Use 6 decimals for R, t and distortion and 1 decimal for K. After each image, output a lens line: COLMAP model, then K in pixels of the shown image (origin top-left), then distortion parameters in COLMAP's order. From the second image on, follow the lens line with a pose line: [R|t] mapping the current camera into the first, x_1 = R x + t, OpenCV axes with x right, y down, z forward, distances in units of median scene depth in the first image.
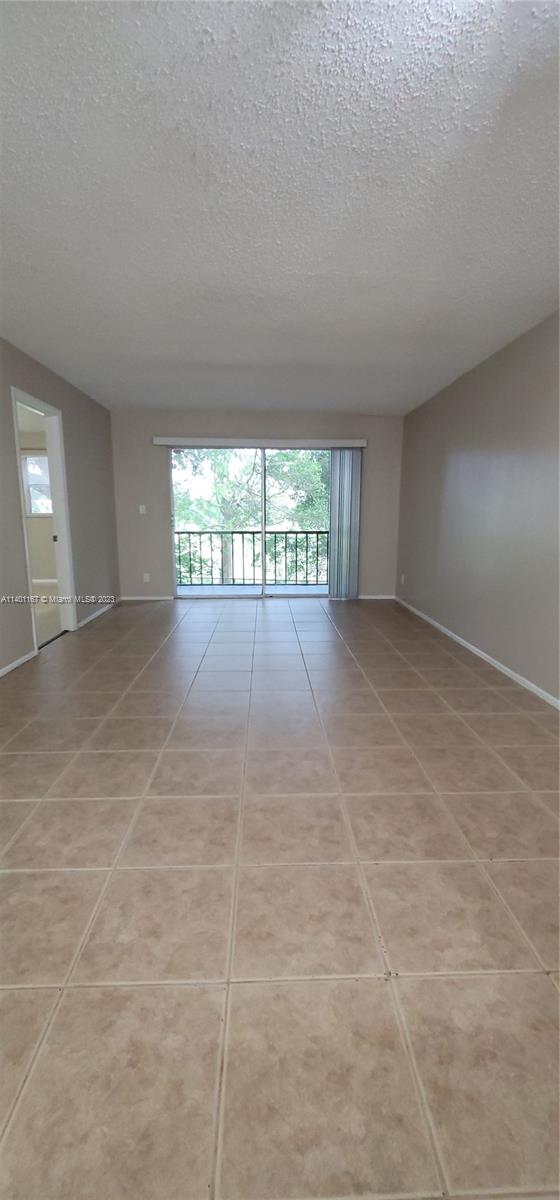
lens RADIAL K [[485.3, 0, 281.4], [0, 485.3, 595.6], [0, 0, 1]] dist [-0.004150, 0.001475]
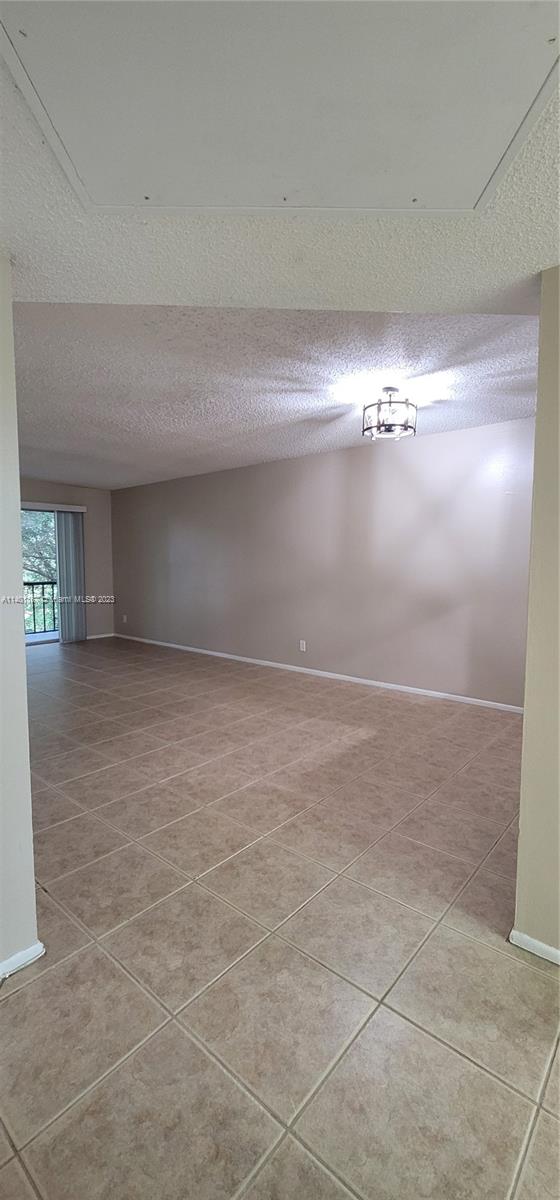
lens RADIAL K [[485.3, 0, 275.4], [0, 485.3, 589.6], [0, 0, 1]] dist [-0.004150, 0.001475]
pose [[0.682177, -0.044295, 0.729844, -1.140861], [0.124265, 0.990666, -0.056025, 0.031151], [-0.720550, 0.128913, 0.681314, -0.410738]]
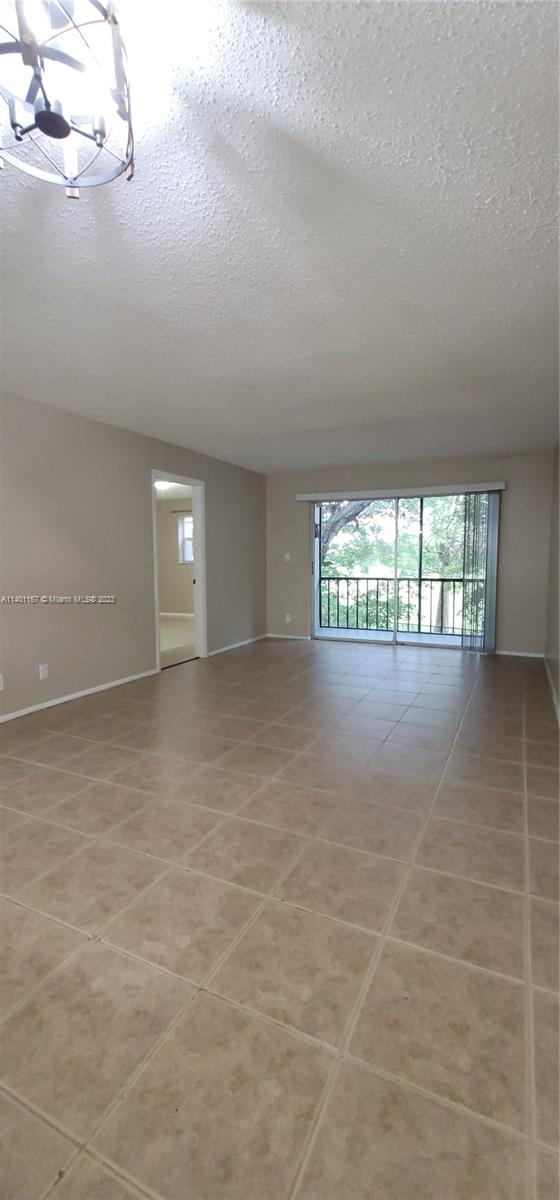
lens RADIAL K [[485.3, 0, 281.5], [0, 485.3, 597.0], [0, 0, 1]] dist [-0.004150, 0.001475]
pose [[0.883732, 0.030879, -0.466973, 0.681383], [-0.073335, 0.994631, -0.073012, -0.011450], [0.462211, 0.098769, 0.881252, 0.029853]]
